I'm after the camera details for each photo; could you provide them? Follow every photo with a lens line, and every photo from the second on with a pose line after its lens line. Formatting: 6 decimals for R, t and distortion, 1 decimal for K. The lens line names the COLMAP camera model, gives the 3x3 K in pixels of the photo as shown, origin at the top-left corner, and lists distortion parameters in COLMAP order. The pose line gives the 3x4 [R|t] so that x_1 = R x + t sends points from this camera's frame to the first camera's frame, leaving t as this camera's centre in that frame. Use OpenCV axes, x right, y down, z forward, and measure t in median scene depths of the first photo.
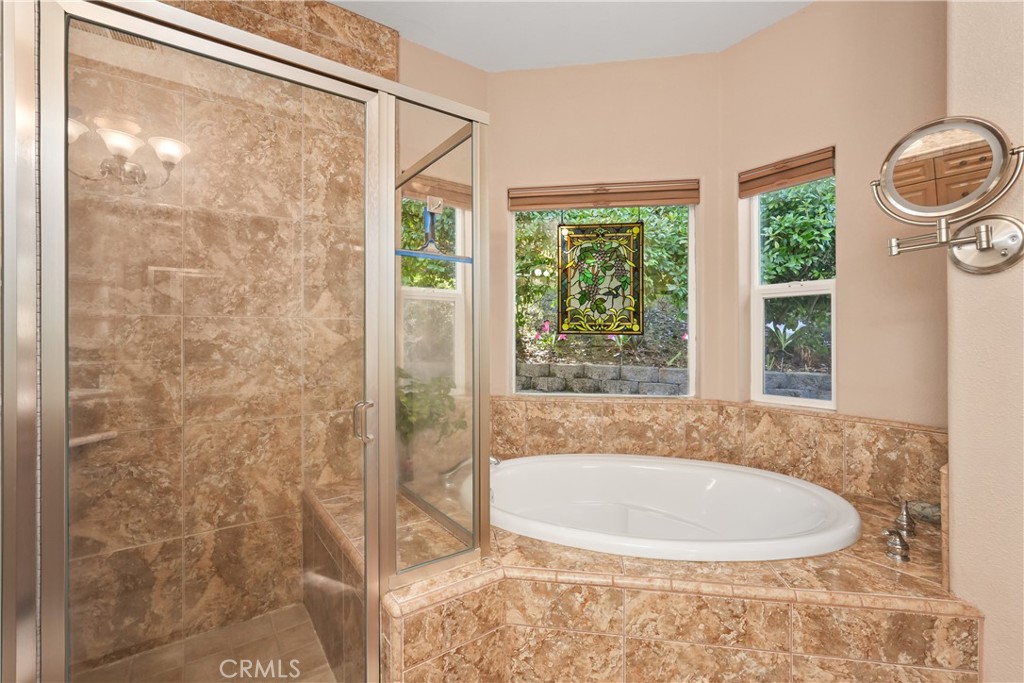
lens RADIAL K [[457.5, 0, 514.3], [0, 457.5, 332.3], [0, 0, 1]] dist [-0.008462, 0.002792]
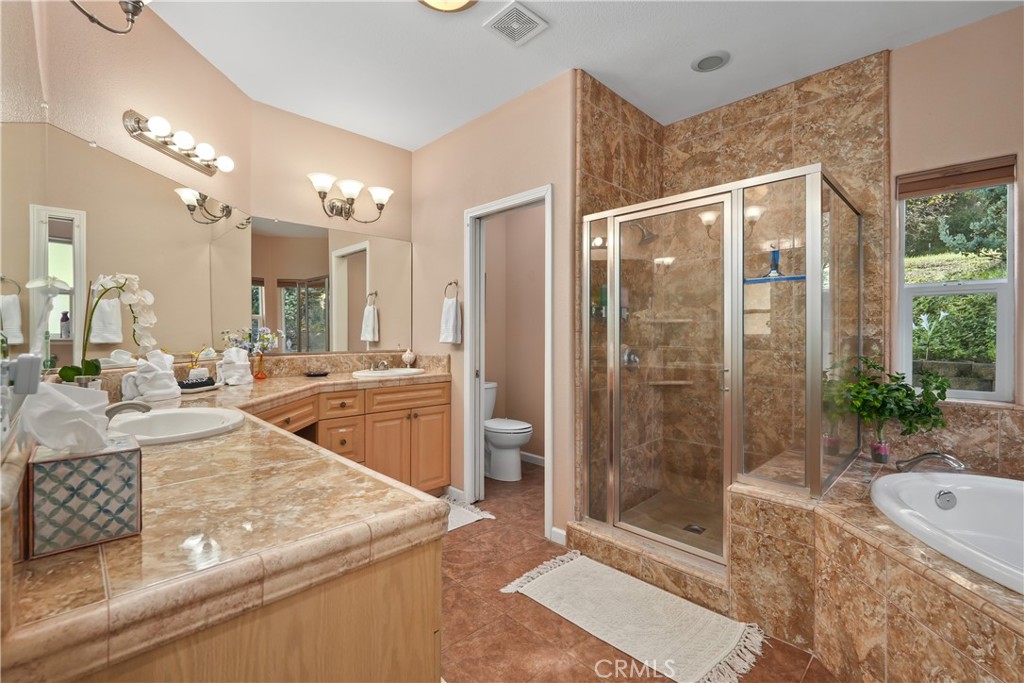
lens RADIAL K [[457.5, 0, 509.7], [0, 457.5, 336.8], [0, 0, 1]] dist [-0.008462, 0.002792]
pose [[0.147408, 0.006524, -0.989054, 0.944241], [0.002788, 0.999972, 0.007012, 0.010680], [0.989072, -0.003791, 0.147386, -0.061885]]
